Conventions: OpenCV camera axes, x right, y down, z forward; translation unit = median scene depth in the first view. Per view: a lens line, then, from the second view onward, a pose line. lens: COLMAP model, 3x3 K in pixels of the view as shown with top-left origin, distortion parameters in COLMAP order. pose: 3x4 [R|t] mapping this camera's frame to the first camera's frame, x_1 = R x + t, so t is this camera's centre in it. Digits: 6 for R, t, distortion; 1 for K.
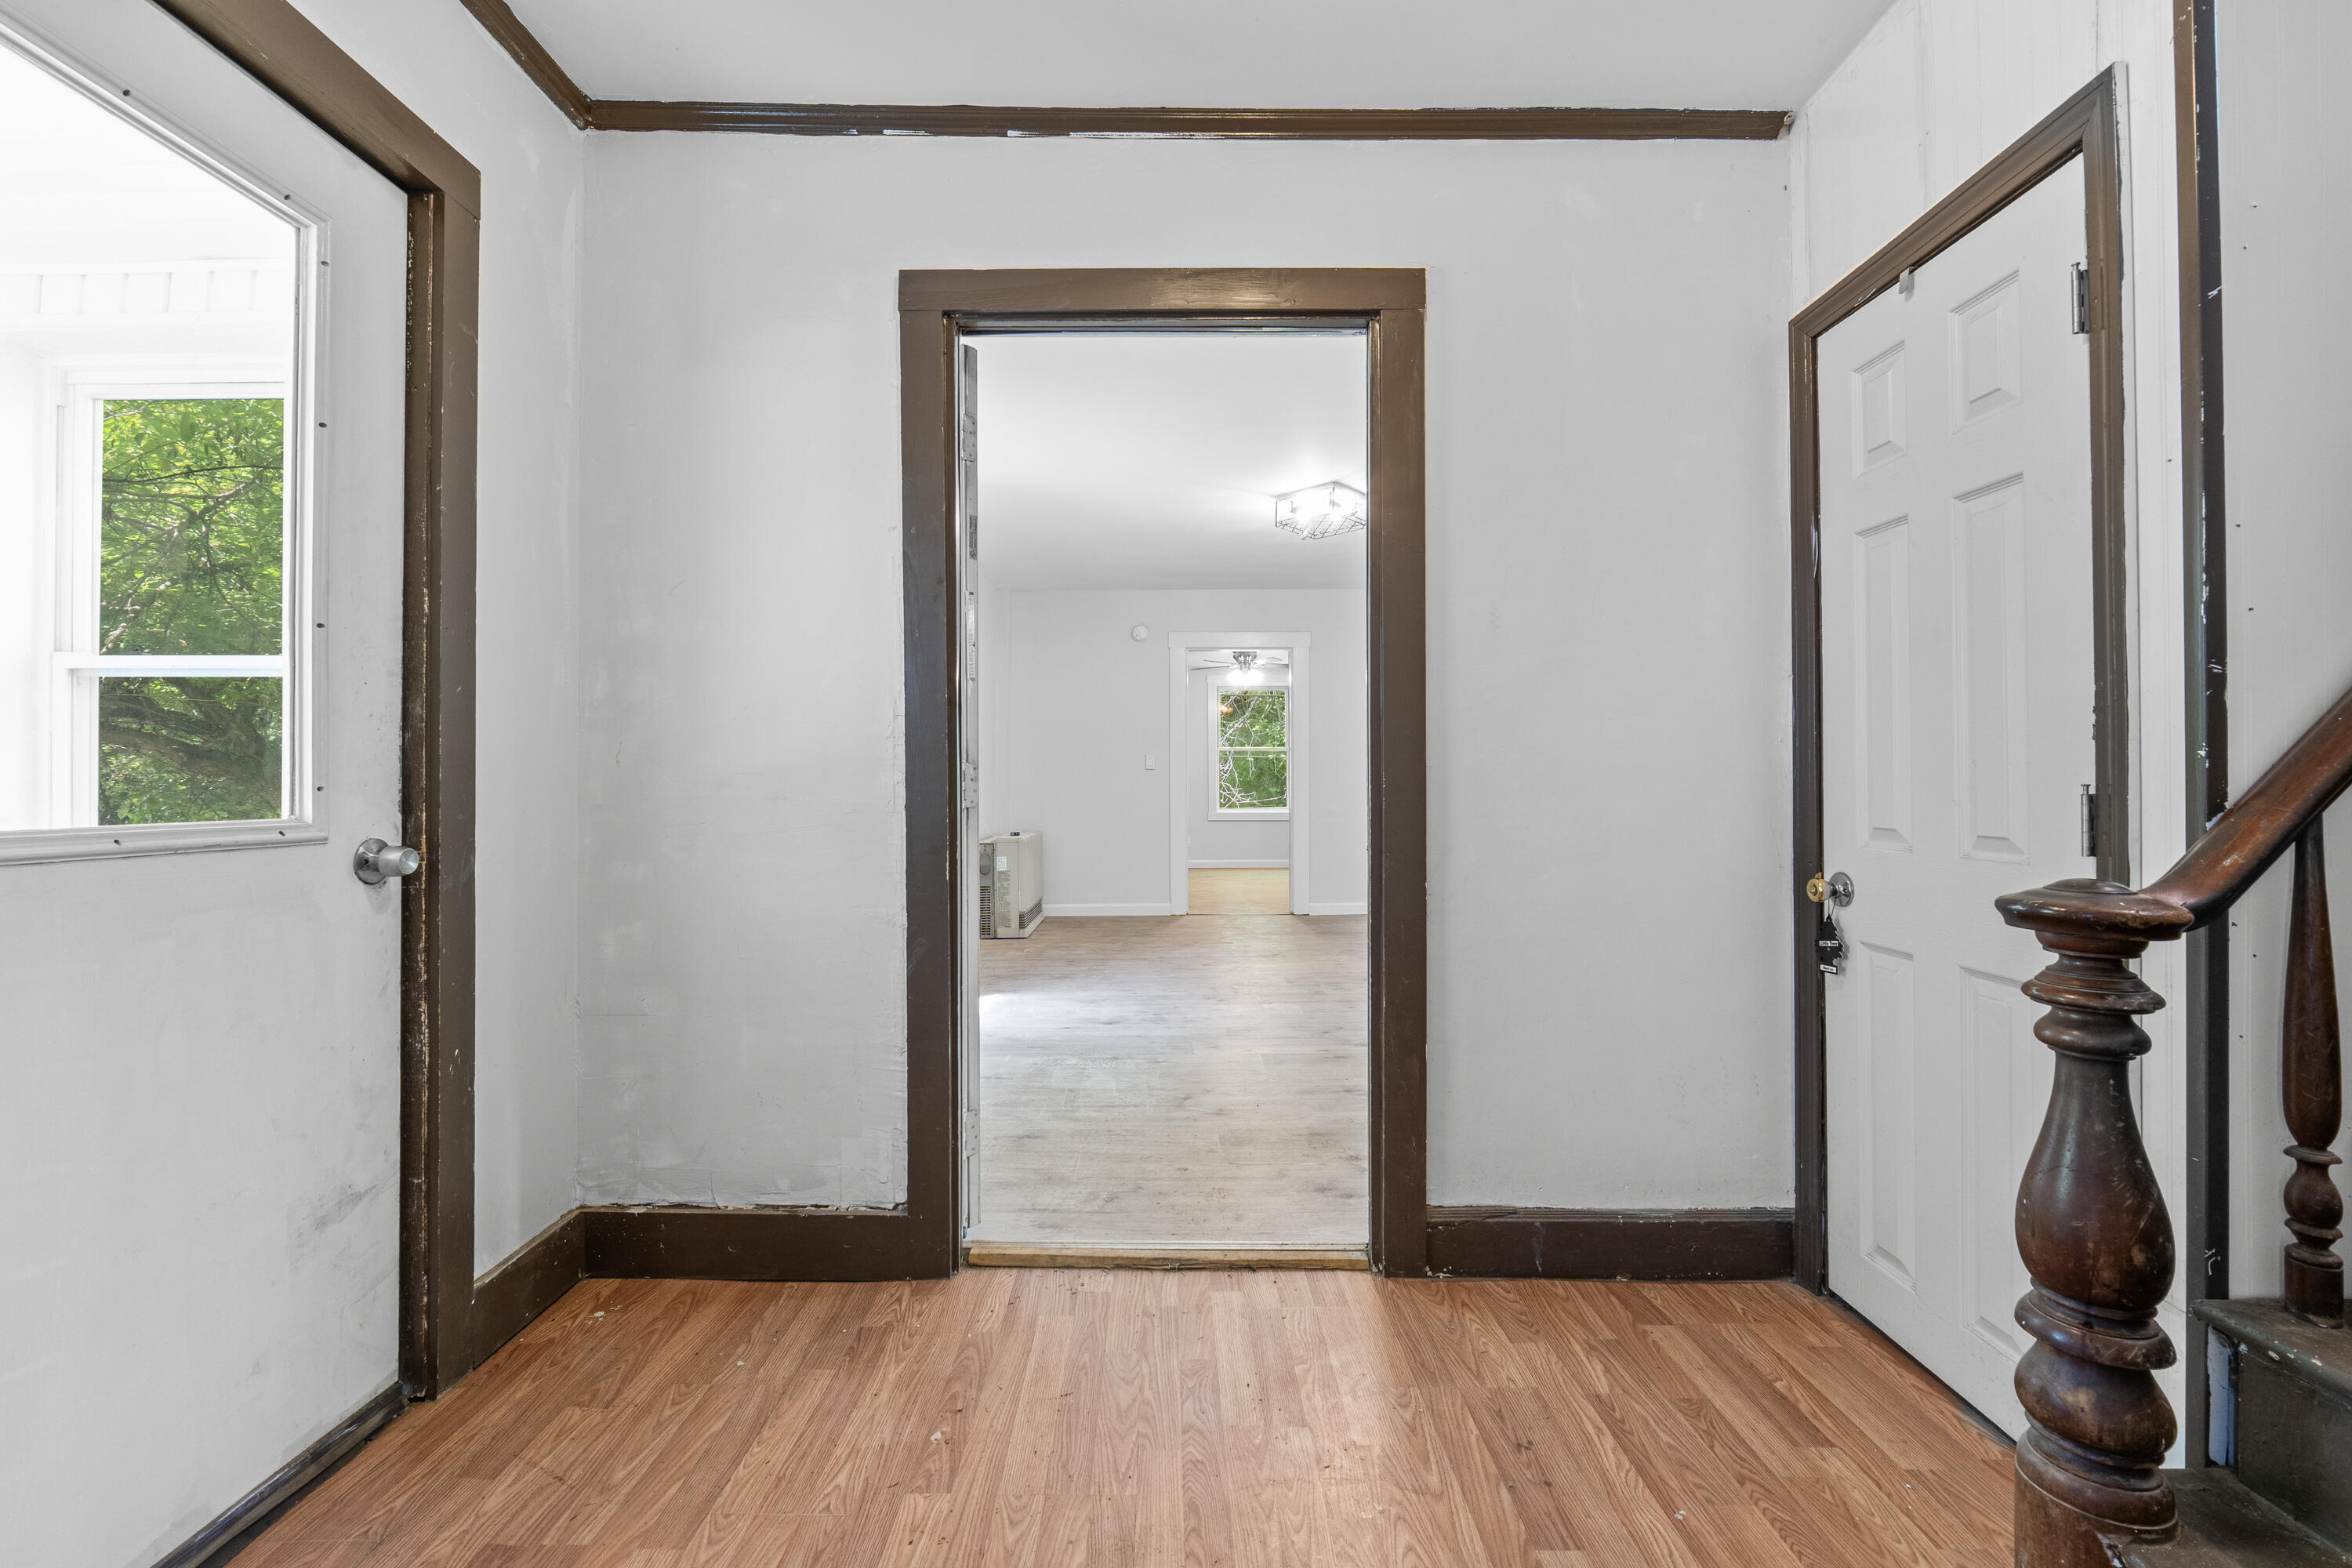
lens RADIAL K [[998.4, 0, 1176.1], [0, 998.4, 770.4], [0, 0, 1]] dist [-0.007174, -0.000907]
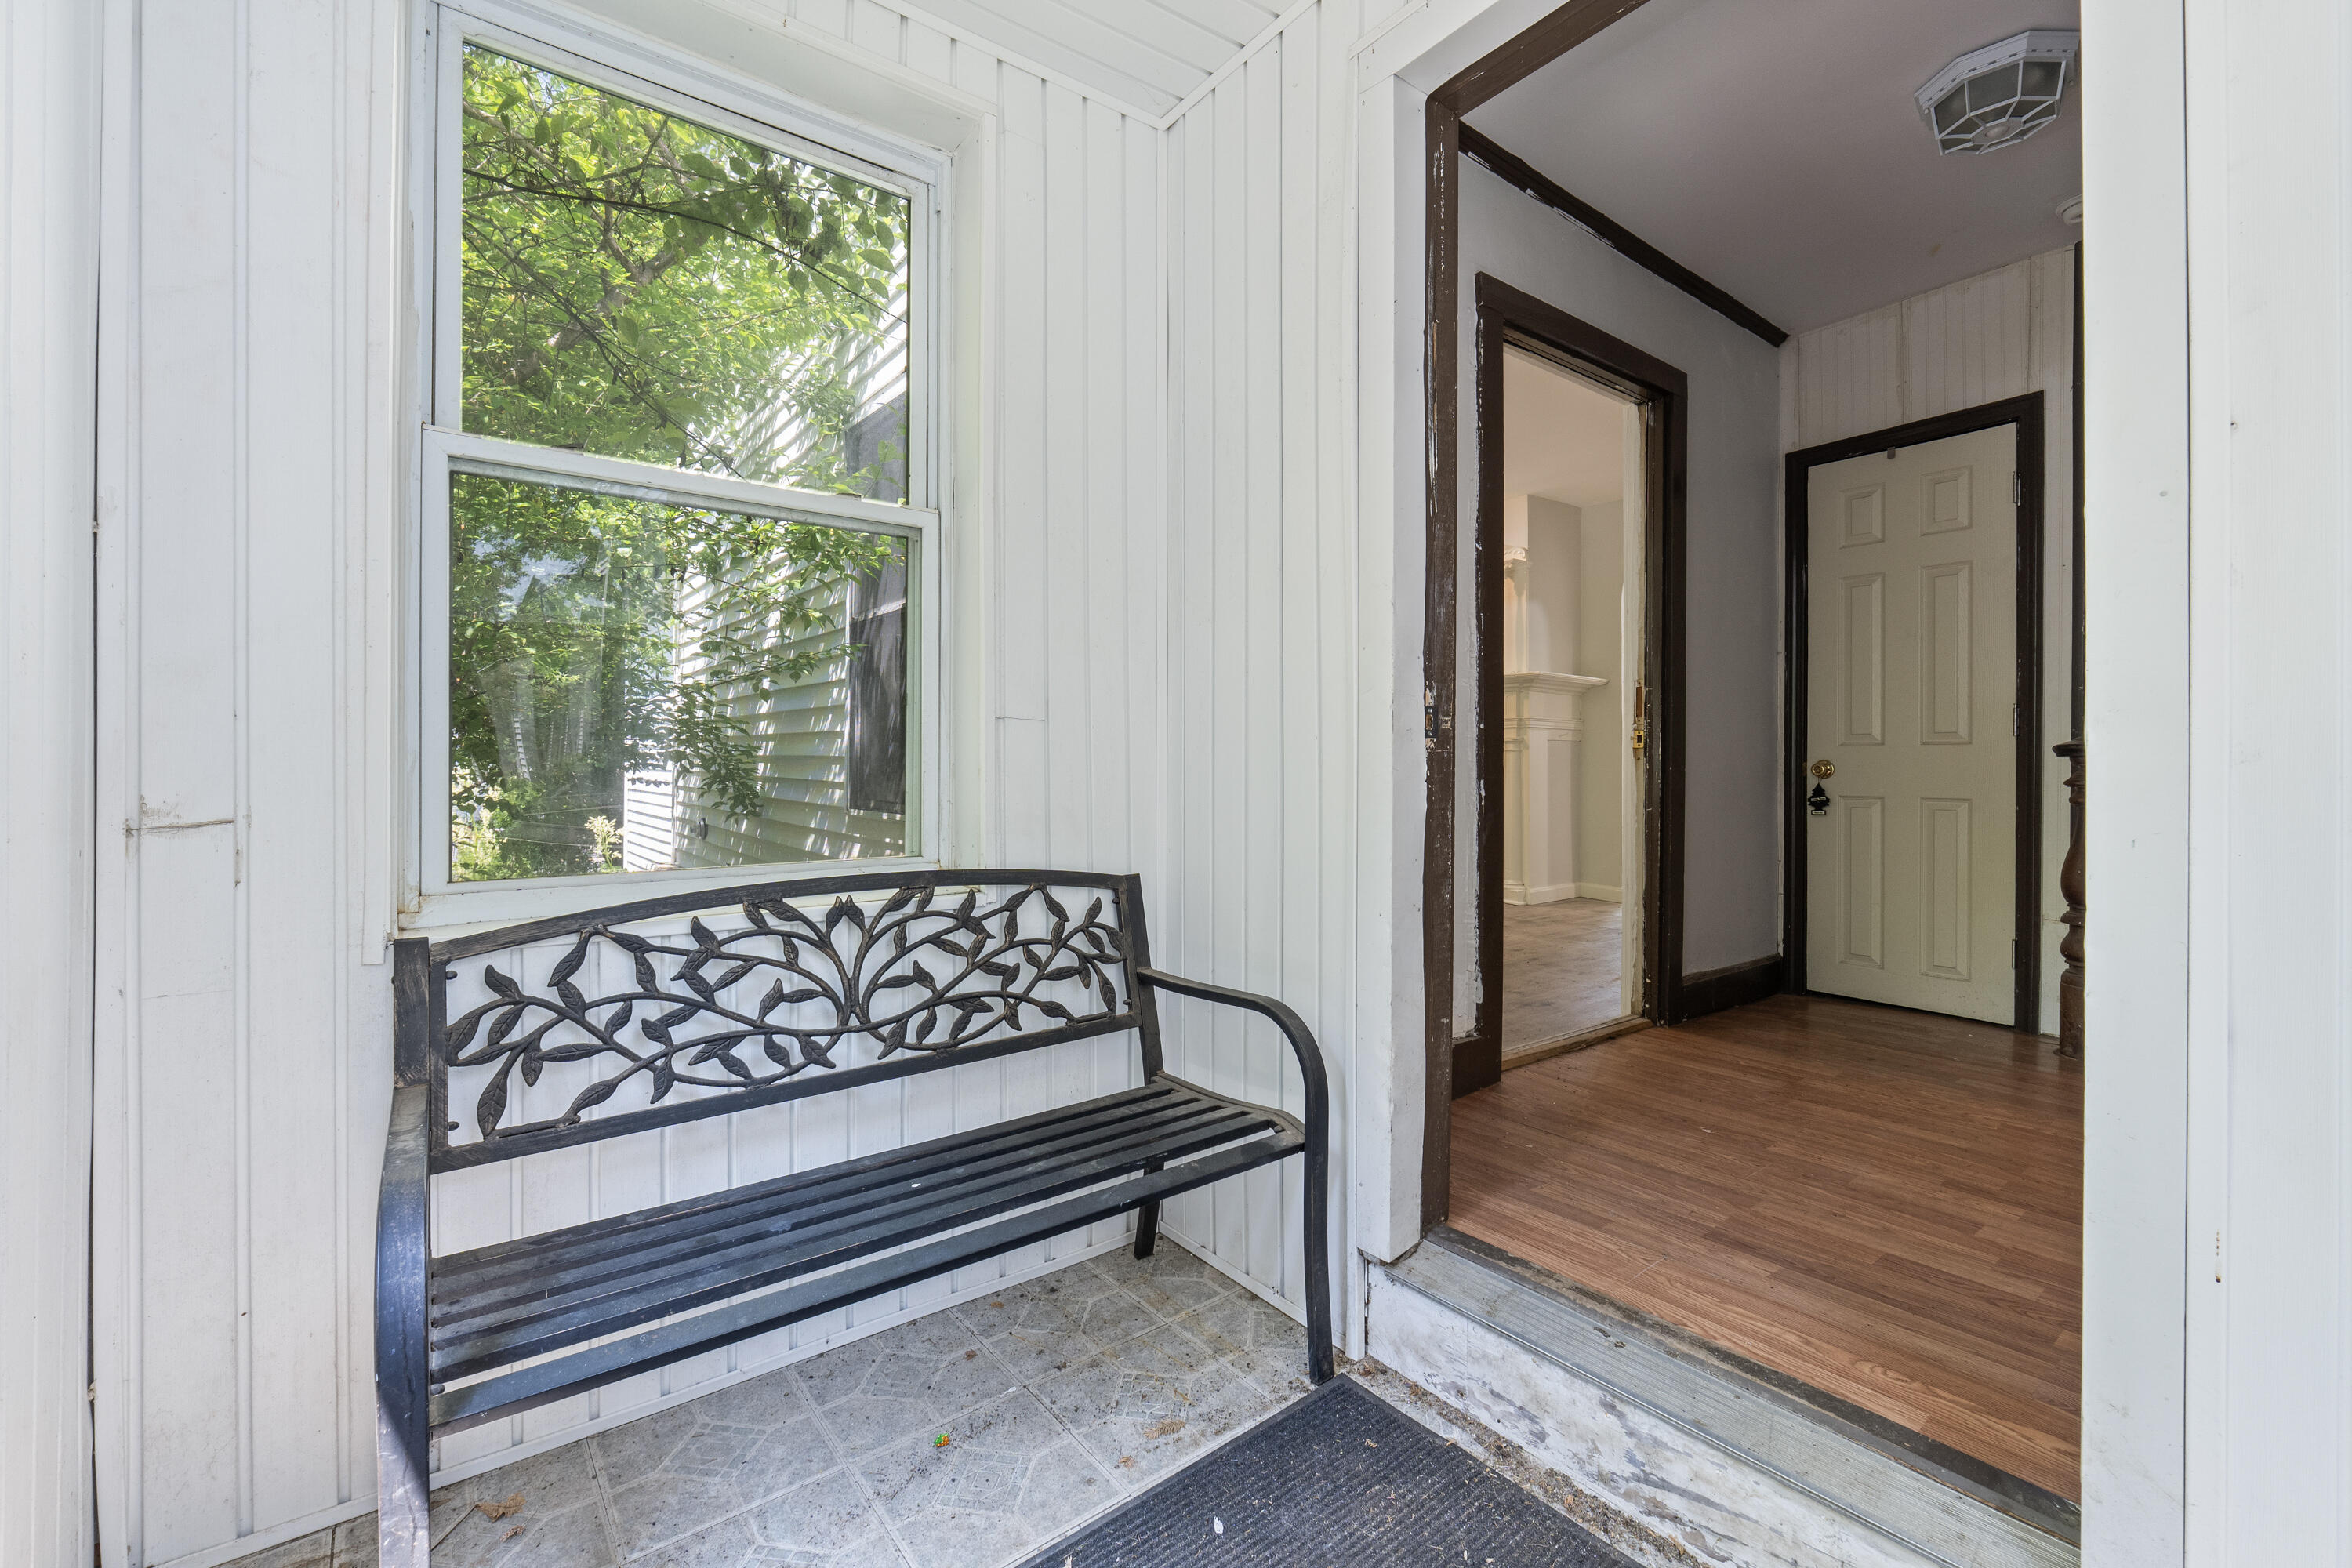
lens RADIAL K [[998.4, 0, 1177.8], [0, 998.4, 778.0], [0, 0, 1]] dist [-0.007174, -0.000907]
pose [[0.787201, -0.002126, 0.616692, -1.309916], [-0.003619, 0.999961, 0.008066, 0.114874], [-0.616685, -0.008581, 0.787163, 0.262123]]
